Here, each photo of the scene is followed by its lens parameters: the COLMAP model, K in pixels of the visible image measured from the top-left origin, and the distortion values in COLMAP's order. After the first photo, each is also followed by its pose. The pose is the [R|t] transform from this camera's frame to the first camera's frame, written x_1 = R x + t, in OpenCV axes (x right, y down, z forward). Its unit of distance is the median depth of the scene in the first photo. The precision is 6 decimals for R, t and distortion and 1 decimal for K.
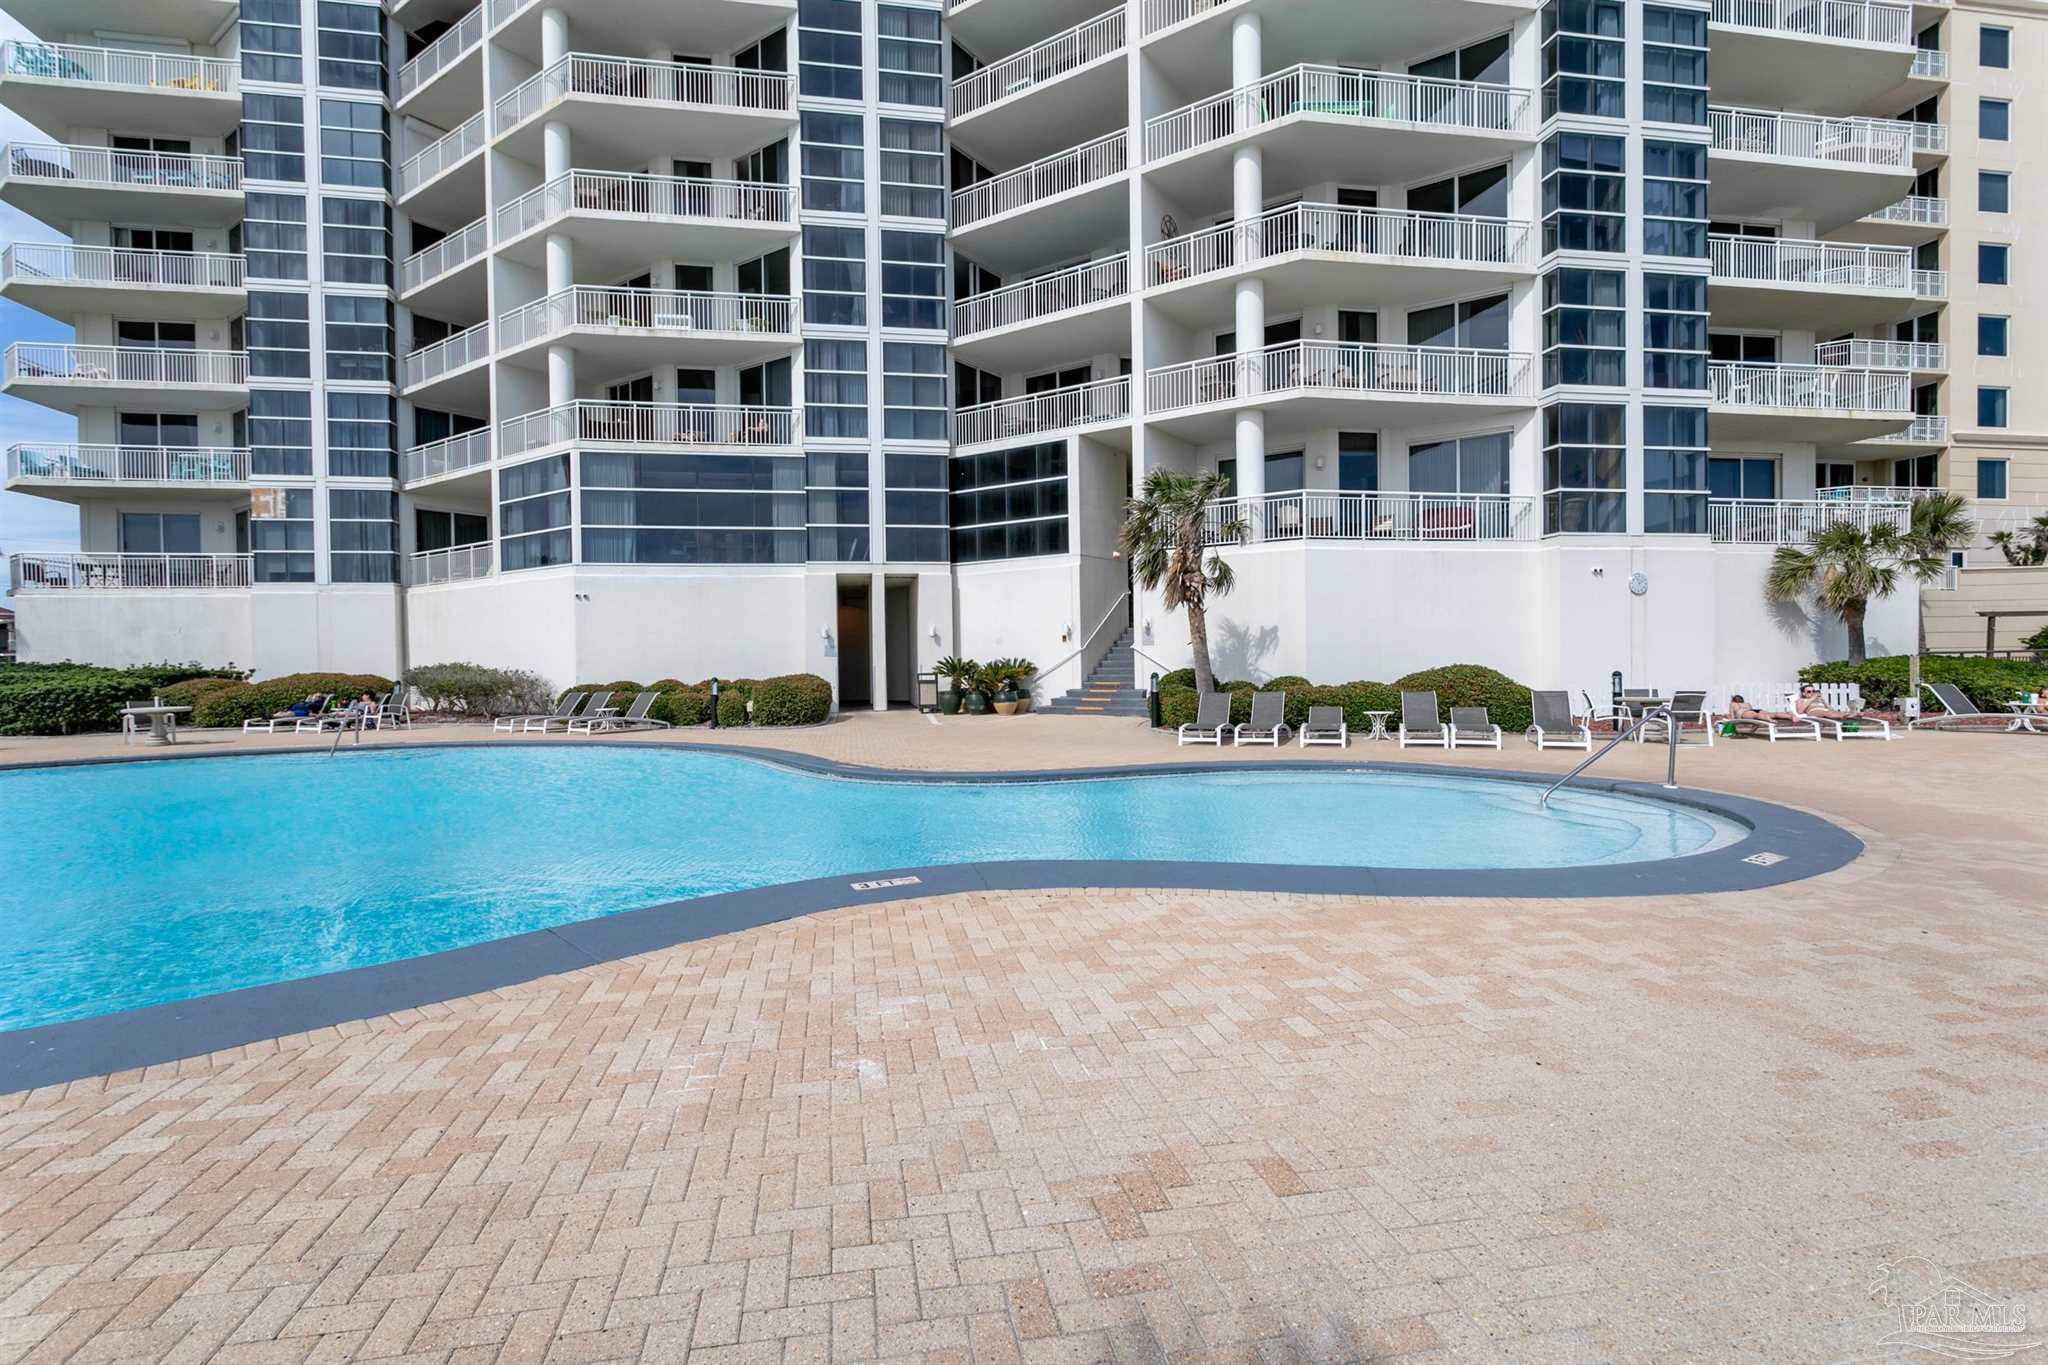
lens RADIAL K [[1032.7, 0, 1028.8], [0, 1032.7, 694.6], [0, 0, 1]] dist [-0.012132, 0.005381]
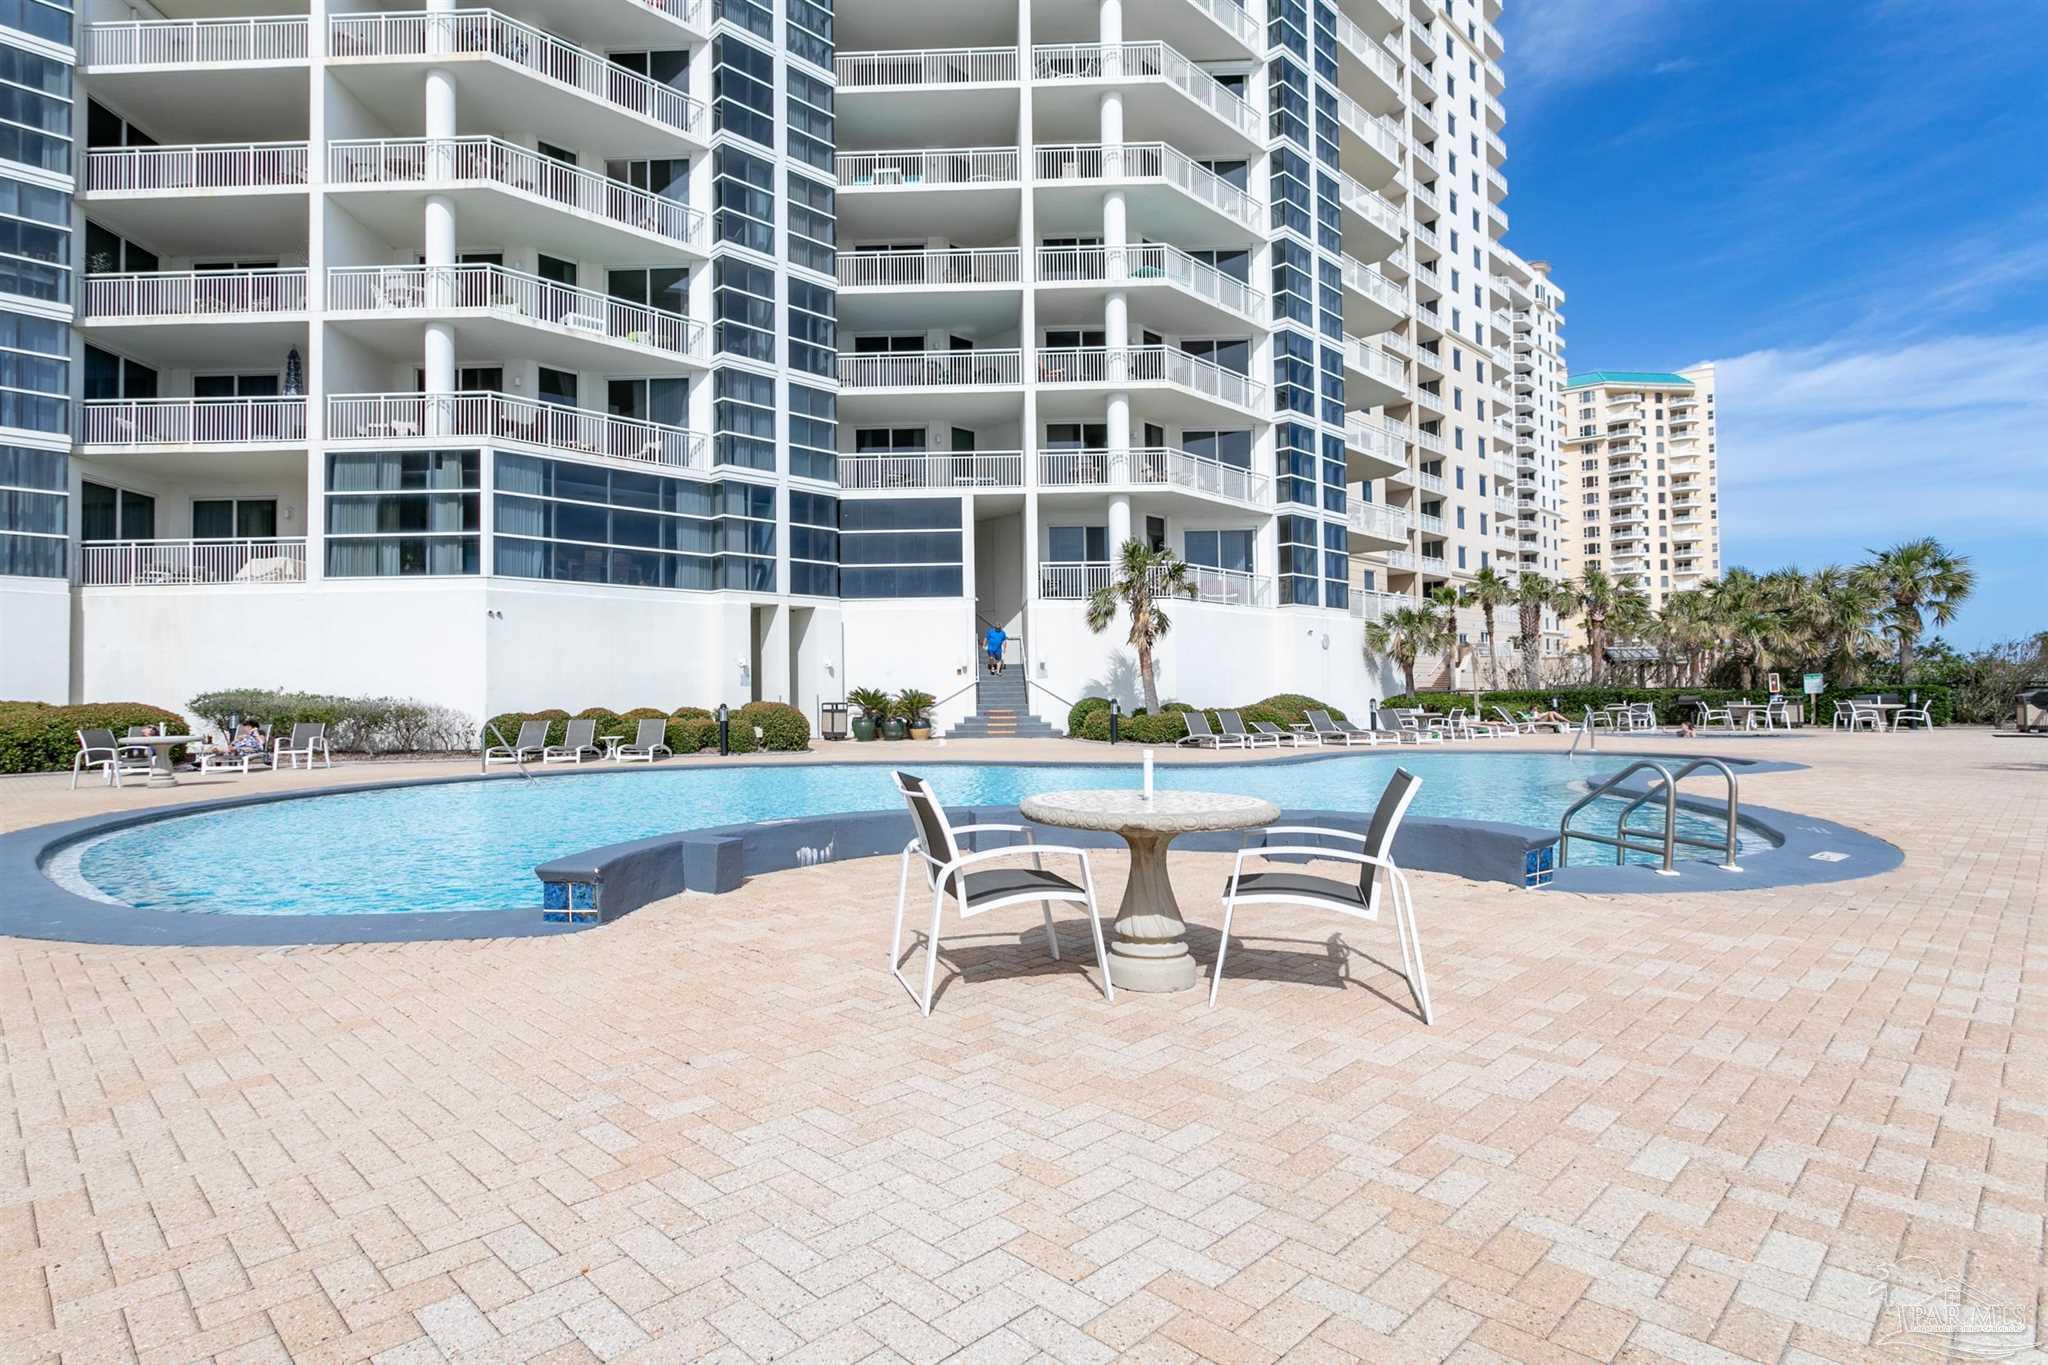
lens RADIAL K [[1062.3, 0, 1035.1], [0, 1062.3, 699.0], [0, 0, 1]] dist [-0.025767, 0.000551]
pose [[0.818120, 0.004820, 0.575028, -0.556423], [0.017954, 0.999263, -0.033919, 0.016206], [-0.574768, 0.038074, 0.817430, 0.003371]]
